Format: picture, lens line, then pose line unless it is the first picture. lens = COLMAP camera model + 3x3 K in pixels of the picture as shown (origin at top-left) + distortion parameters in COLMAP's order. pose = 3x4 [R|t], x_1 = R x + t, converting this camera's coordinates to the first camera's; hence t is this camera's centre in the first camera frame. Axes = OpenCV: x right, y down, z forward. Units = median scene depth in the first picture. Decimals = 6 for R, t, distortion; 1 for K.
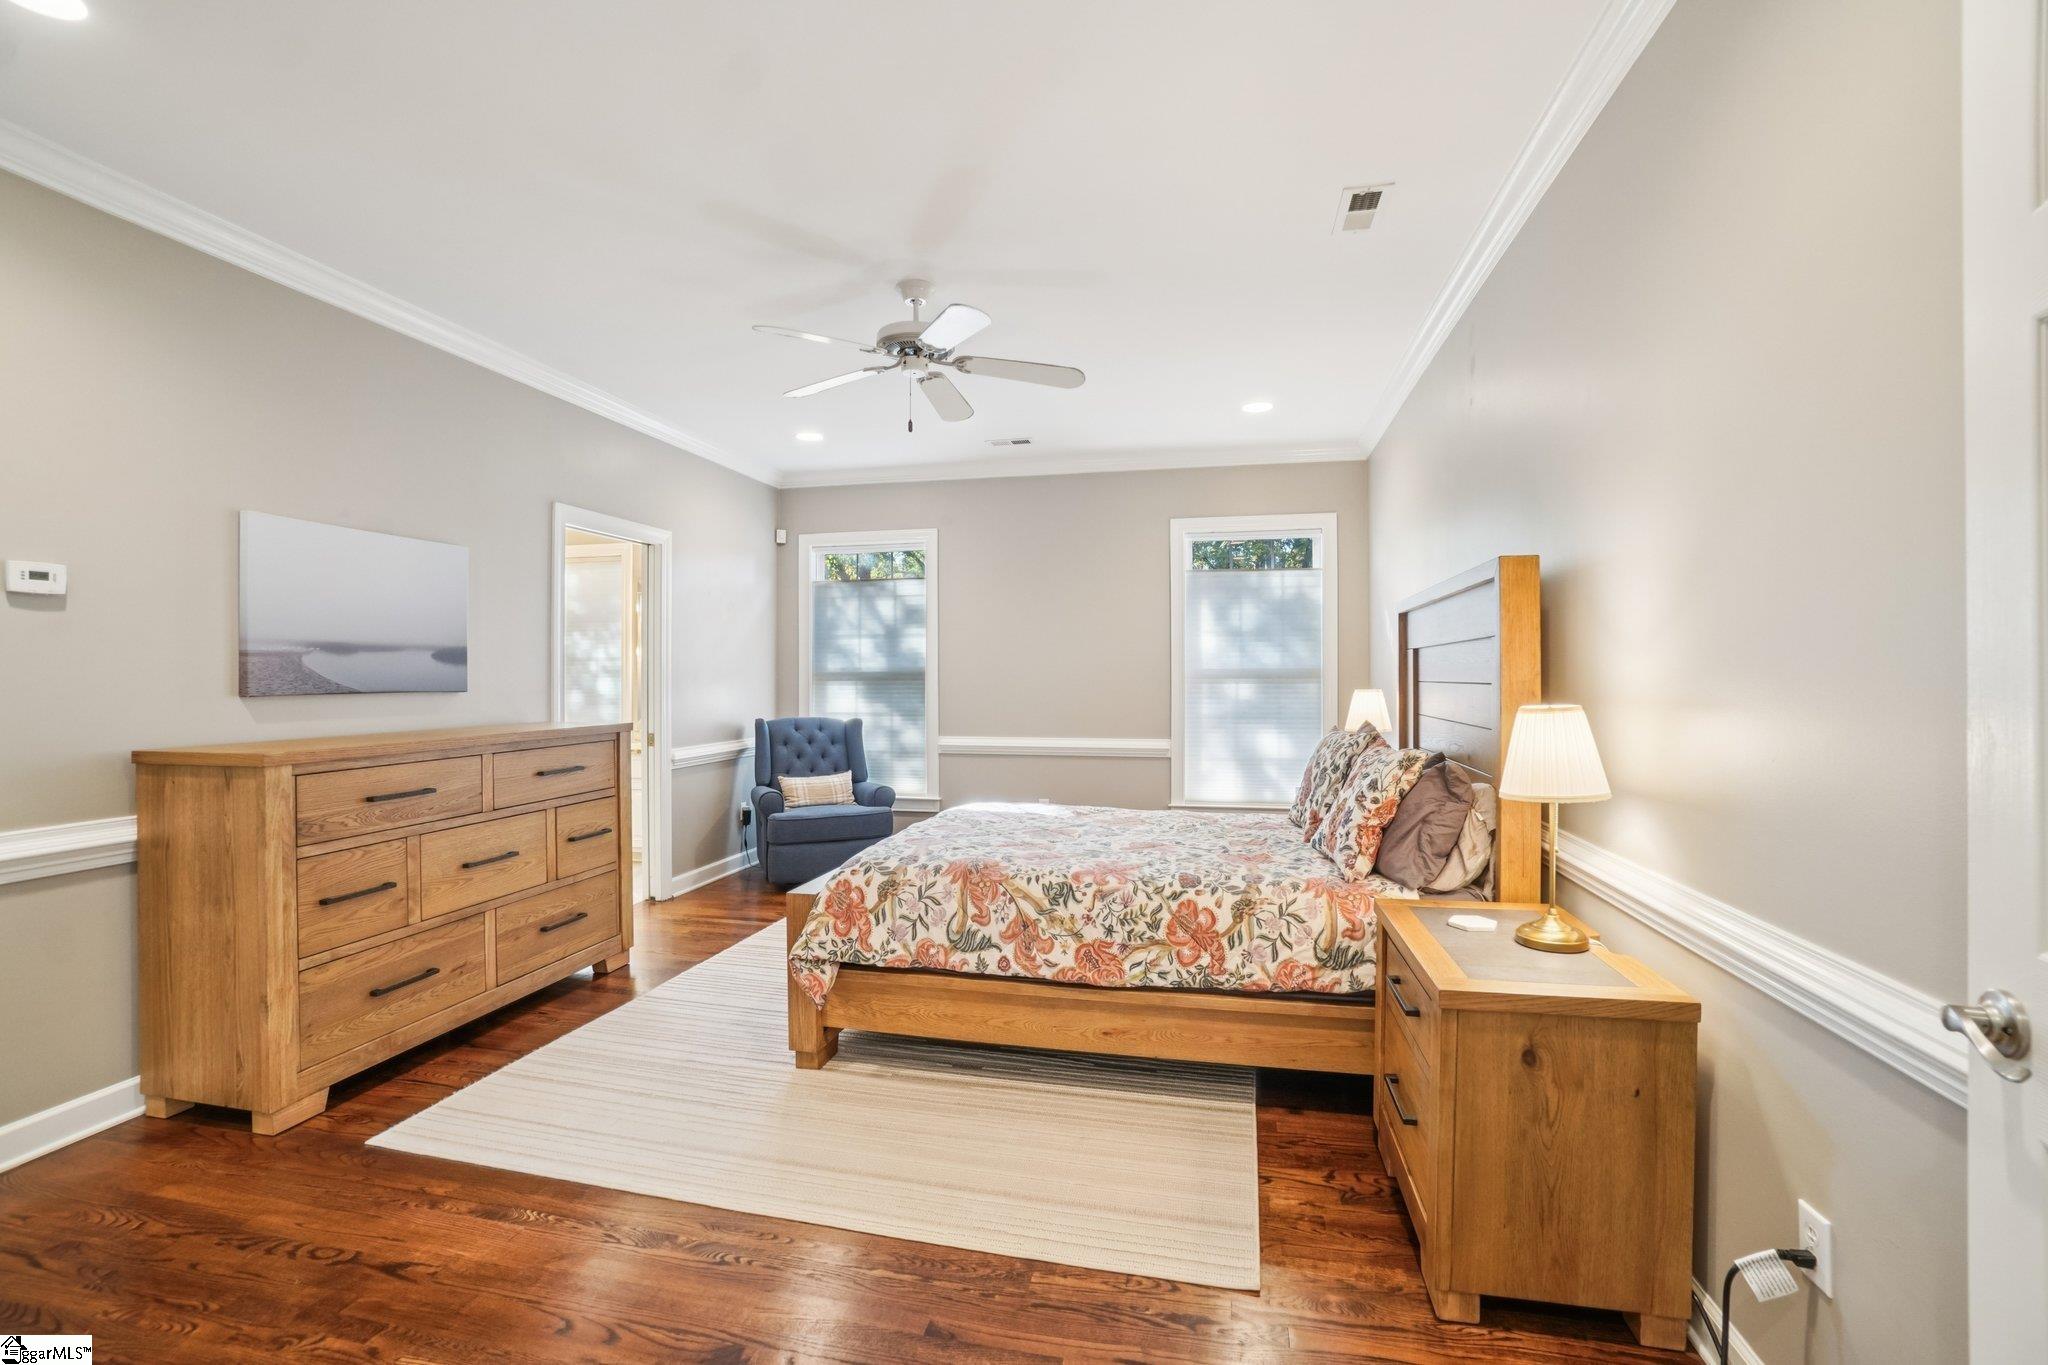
lens RADIAL K [[886.8, 0, 1010.8], [0, 886.8, 675.5], [0, 0, 1]] dist [-0.030498, 0.000474]
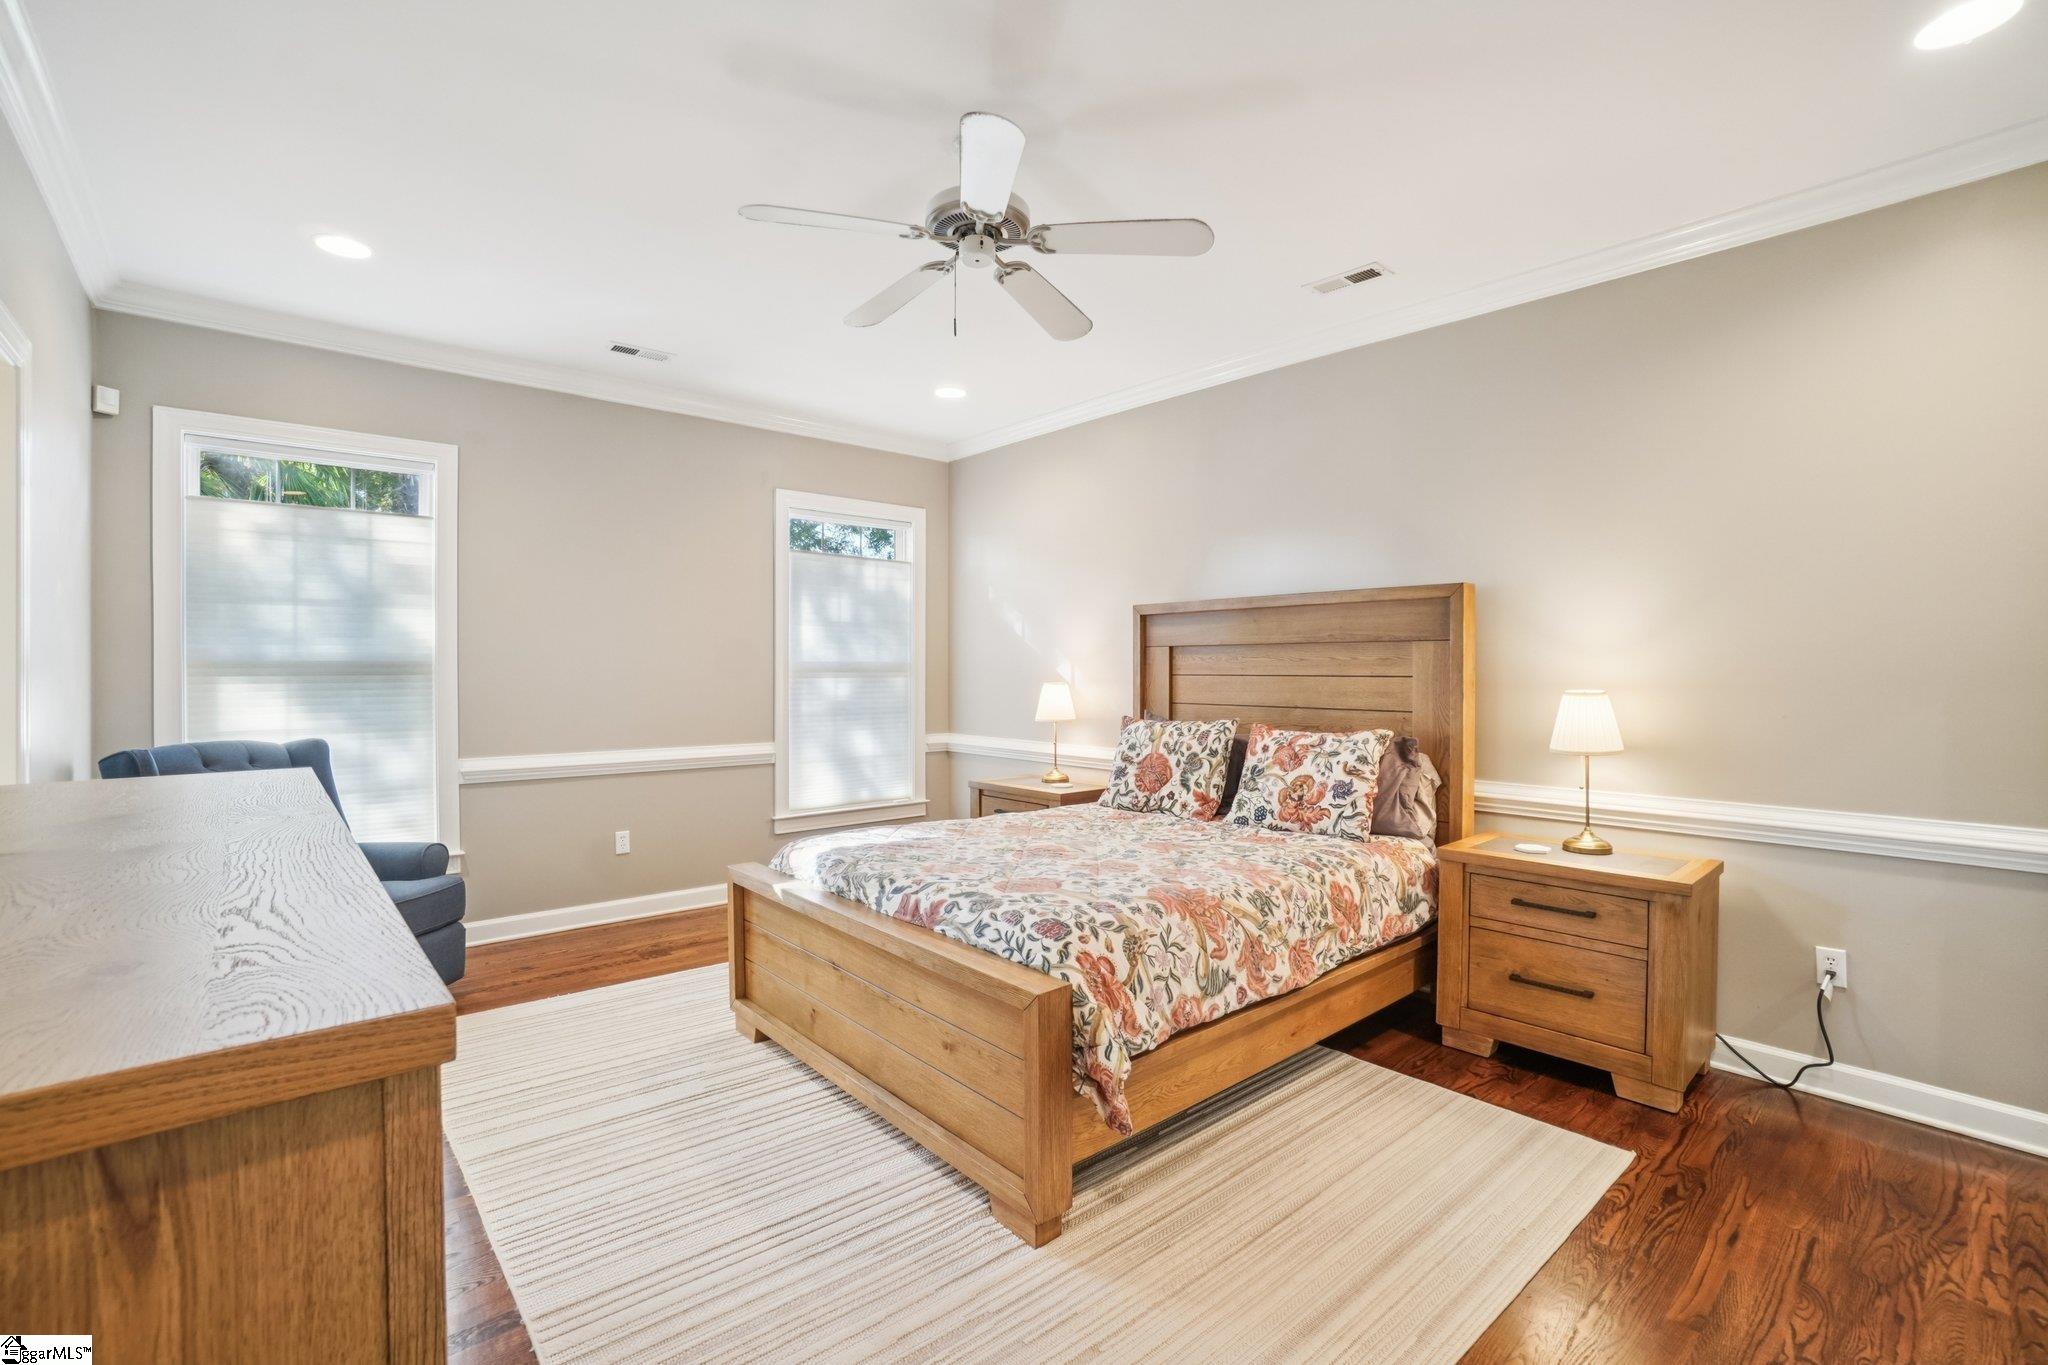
lens RADIAL K [[886.8, 0, 1015.6], [0, 886.8, 682.7], [0, 0, 1]] dist [-0.030498, 0.000474]
pose [[0.596222, -0.008162, 0.802778, -0.830760], [-0.002484, 0.999925, 0.012012, 0.003567], [-0.802816, -0.009156, 0.596157, 0.645570]]
